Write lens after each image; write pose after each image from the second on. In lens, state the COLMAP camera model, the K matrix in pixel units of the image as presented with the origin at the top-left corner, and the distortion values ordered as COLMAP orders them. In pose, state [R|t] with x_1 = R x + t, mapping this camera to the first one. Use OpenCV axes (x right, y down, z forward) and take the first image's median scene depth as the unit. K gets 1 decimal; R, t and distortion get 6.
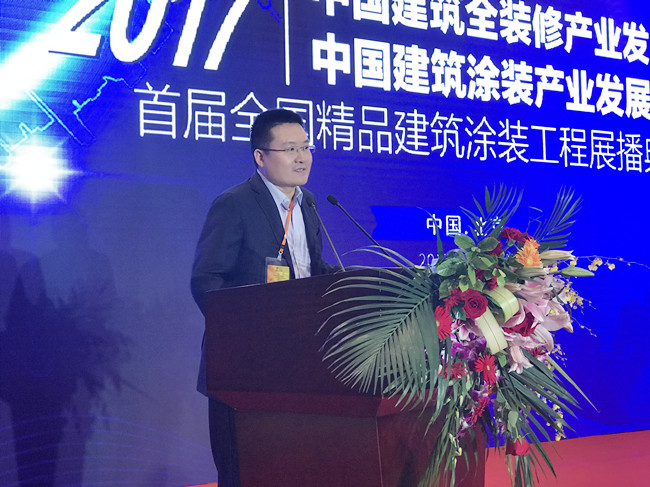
lens RADIAL K [[1059.1, 0, 325.0], [0, 1059.1, 243.5], [0, 0, 1]] dist [0.007214, 0.349579]
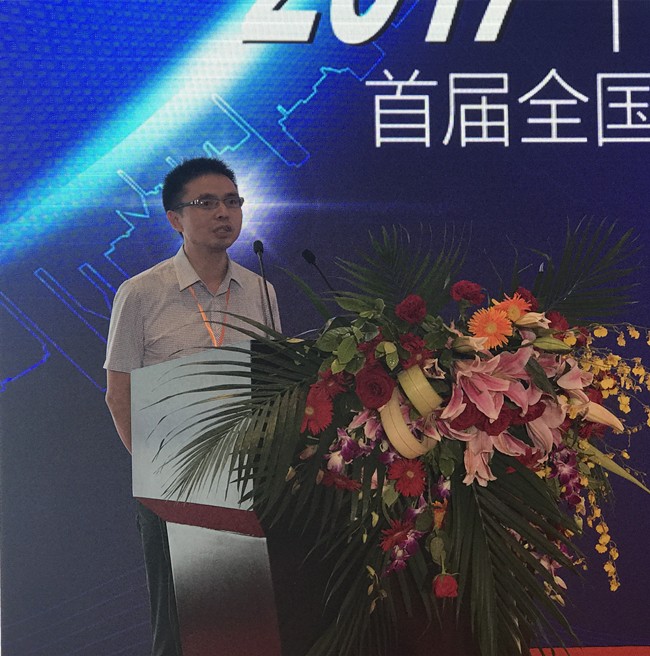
lens RADIAL K [[1706.8, 0, 262.3], [0, 1706.8, 328.5], [0, 0, 1]] dist [-0.060166, 0.921559]
pose [[0.884335, -0.010651, -0.466732, 0.251150], [0.021714, 0.999596, 0.018330, -0.003413], [0.466348, -0.026344, 0.884209, -0.032697]]
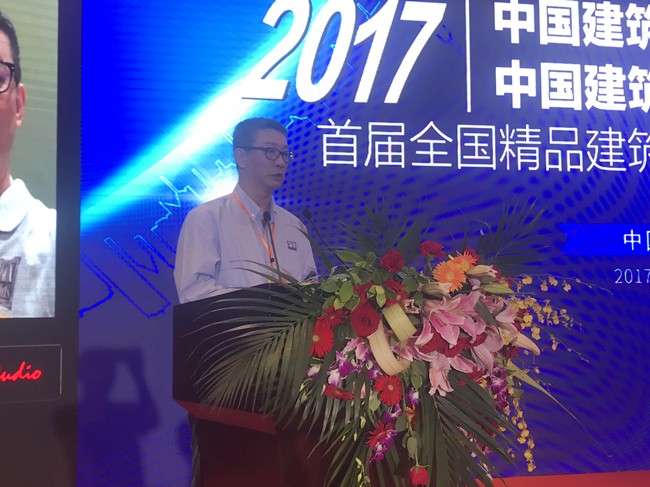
lens RADIAL K [[907.6, 0, 325.0], [0, 907.6, 243.5], [0, 0, 1]] dist [0.195467, -0.772413]
pose [[0.926783, -0.015839, -0.375262, 0.168178], [0.008664, 0.999746, -0.020800, 0.001118], [0.375496, 0.016026, 0.926685, 0.088419]]
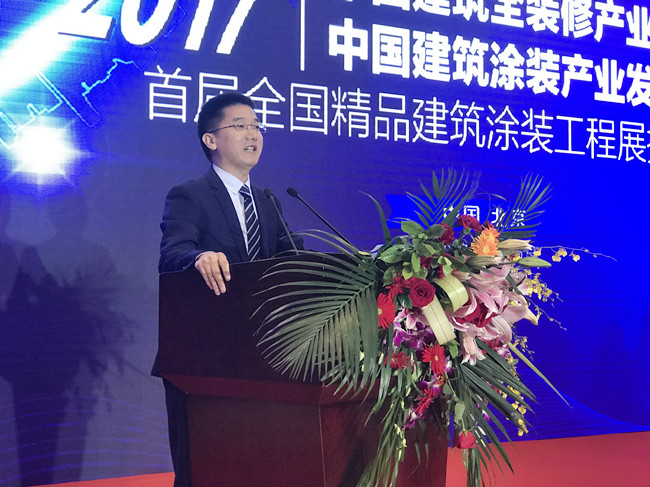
lens RADIAL K [[1059.1, 0, 325.0], [0, 1059.1, 243.5], [0, 0, 1]] dist [0.007214, 0.349579]
pose [[0.998251, 0.022199, -0.054791, 0.042261], [-0.021669, 0.999713, 0.010247, 0.001661], [0.055002, -0.009042, 0.998445, 0.009461]]
